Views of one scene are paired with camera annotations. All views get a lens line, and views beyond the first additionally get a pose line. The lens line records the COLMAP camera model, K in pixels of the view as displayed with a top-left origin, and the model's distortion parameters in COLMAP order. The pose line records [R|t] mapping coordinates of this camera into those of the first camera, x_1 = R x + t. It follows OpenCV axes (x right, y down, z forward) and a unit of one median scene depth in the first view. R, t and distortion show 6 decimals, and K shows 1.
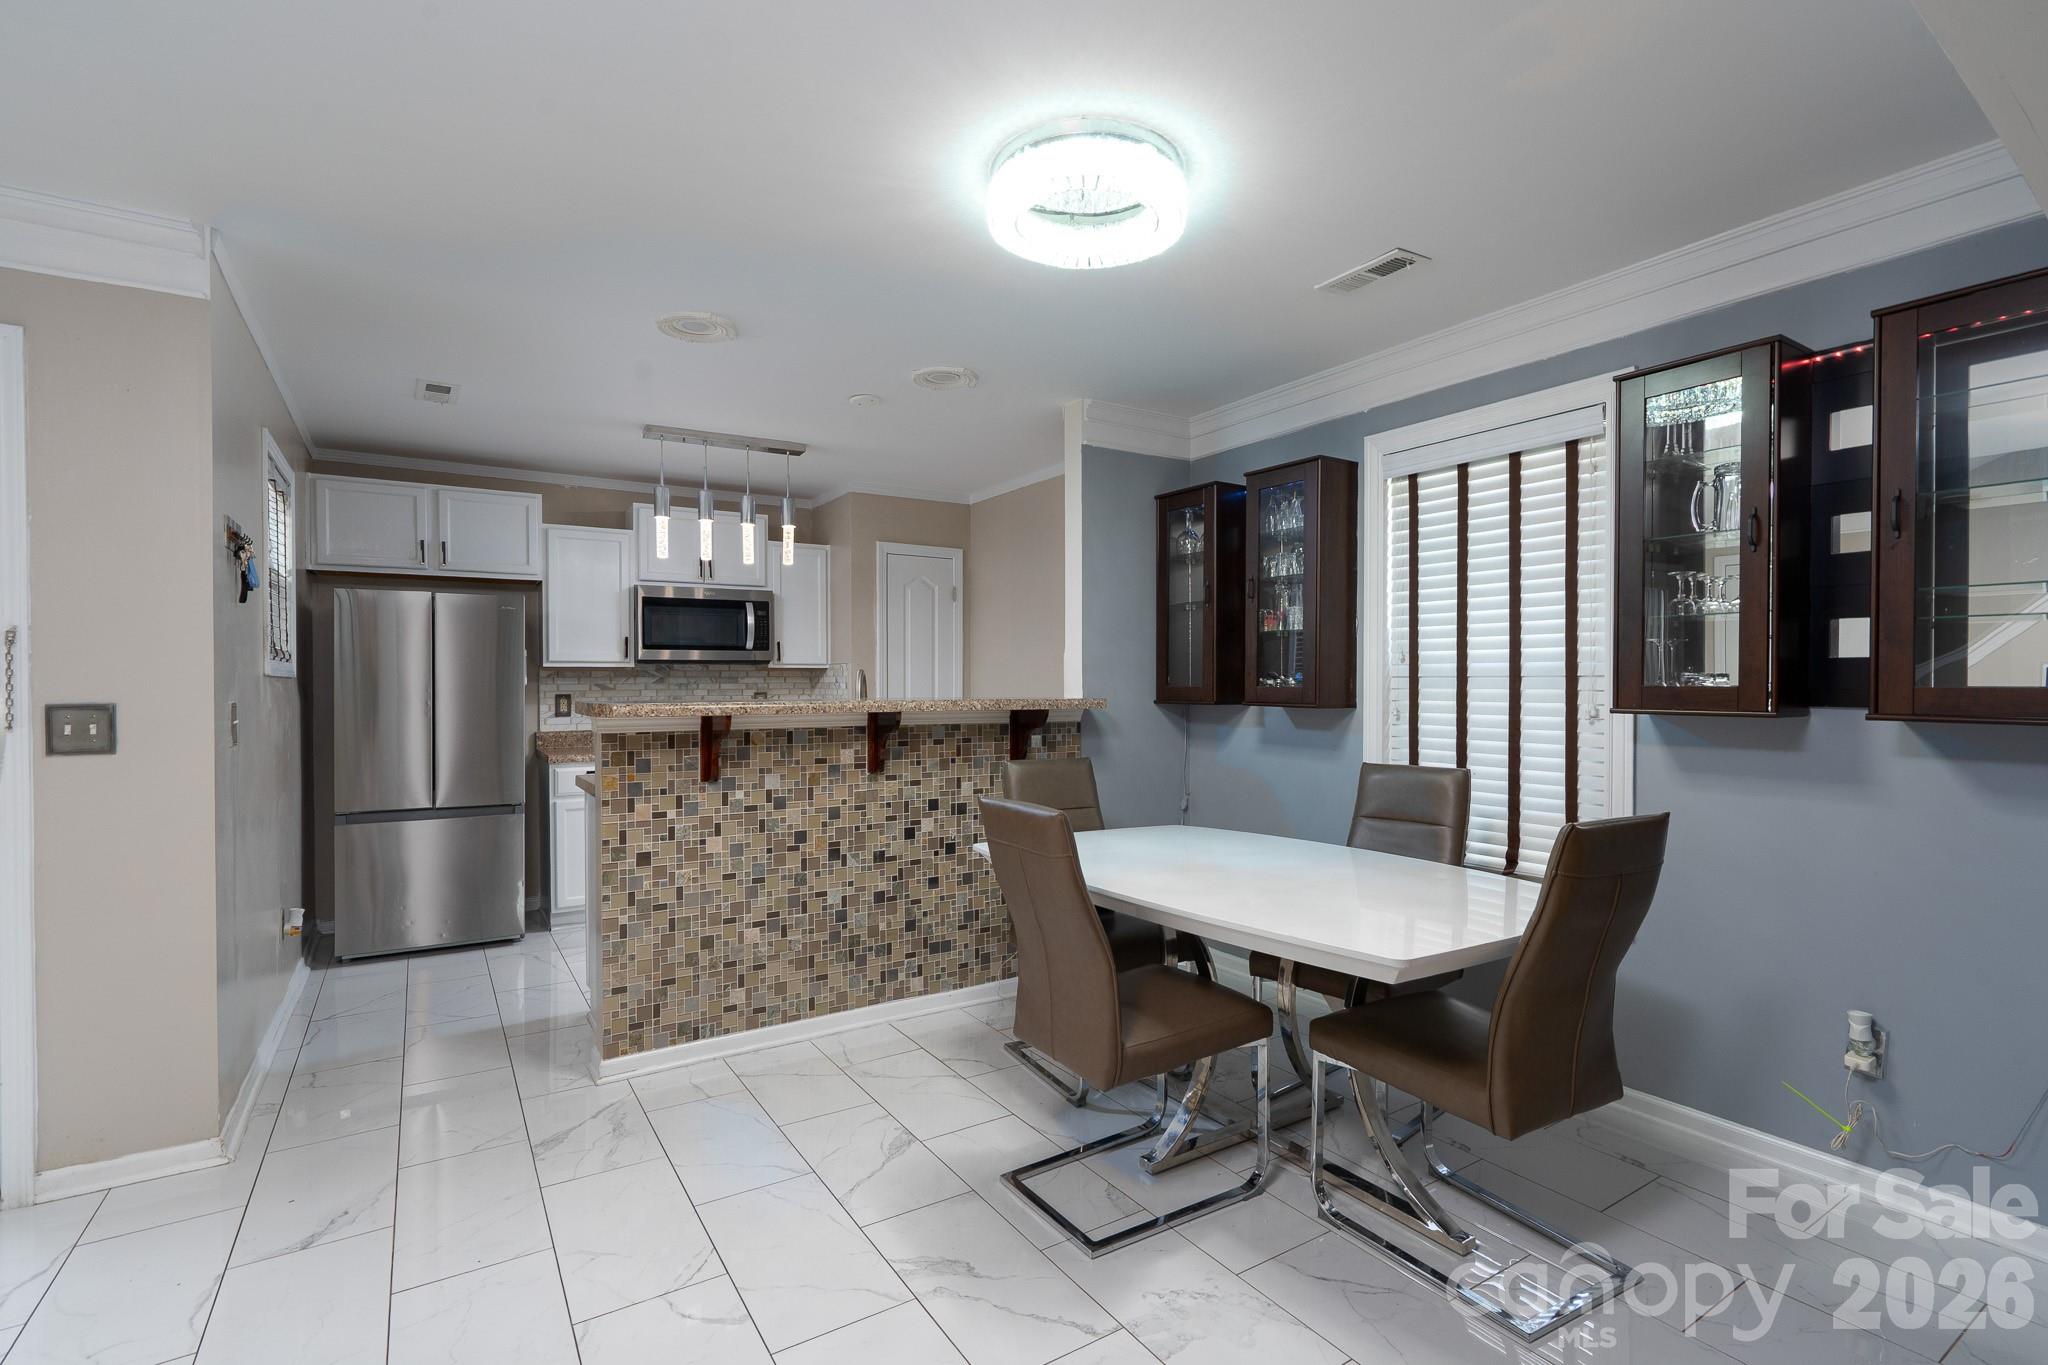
lens RADIAL K [[916.9, 0, 880.4], [0, 916.9, 683.0], [0, 0, 1]] dist [0.002066, 0.000260]
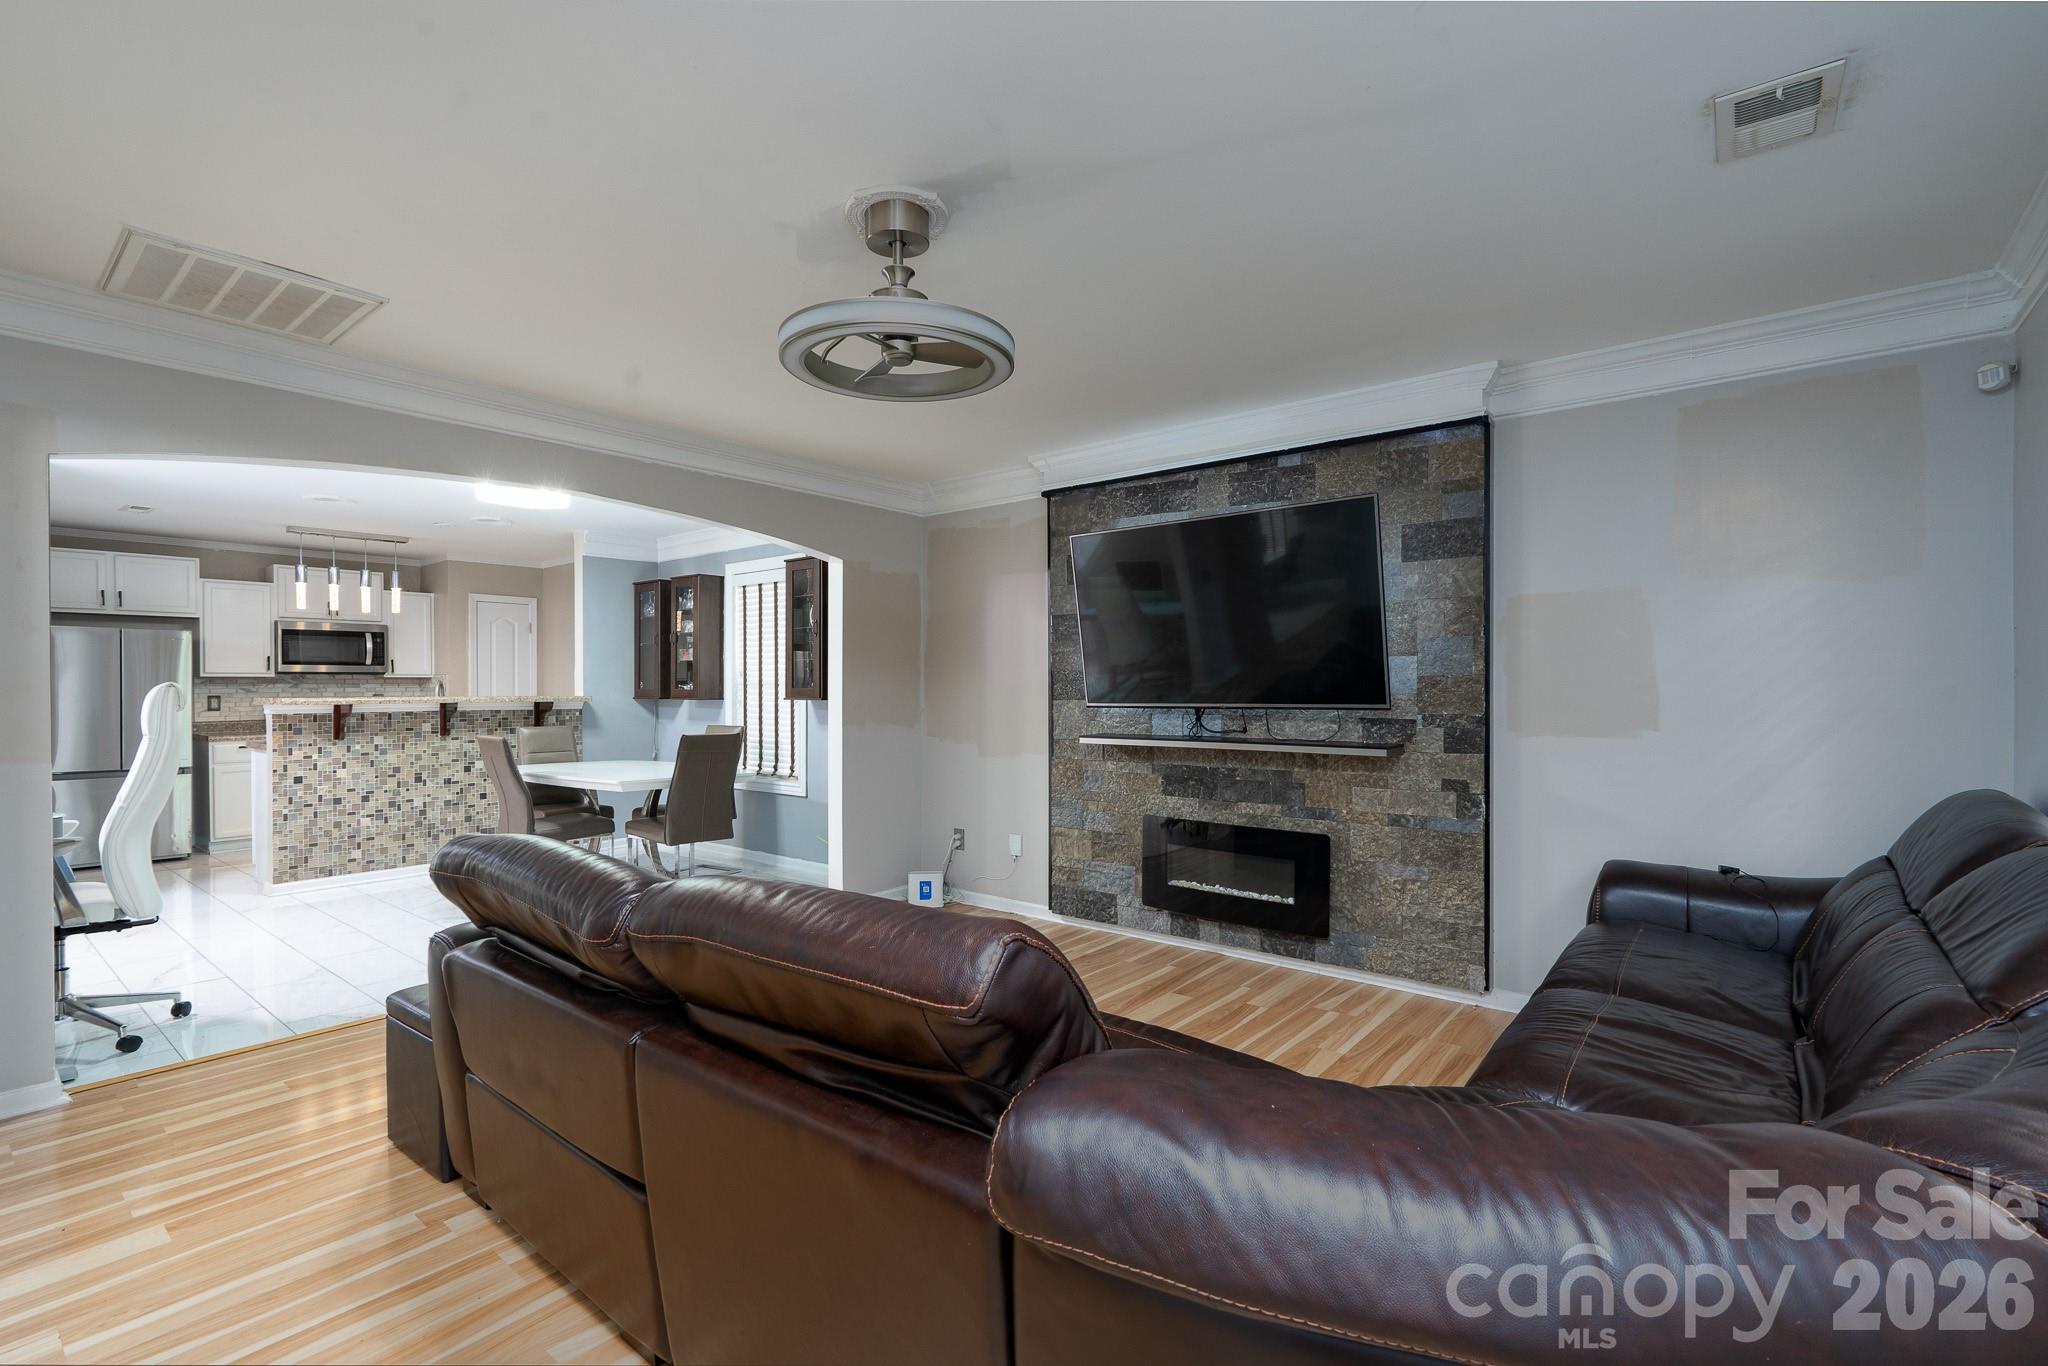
lens RADIAL K [[978.6, 0, 1011.2], [0, 978.6, 683.1], [0, 0, 1]] dist [-0.003325, 0.000659]
pose [[0.910210, -0.000200, 0.414147, 0.202421], [0.000953, 0.999998, -0.001610, -0.004483], [-0.414146, 0.001860, 0.910208, -1.182340]]
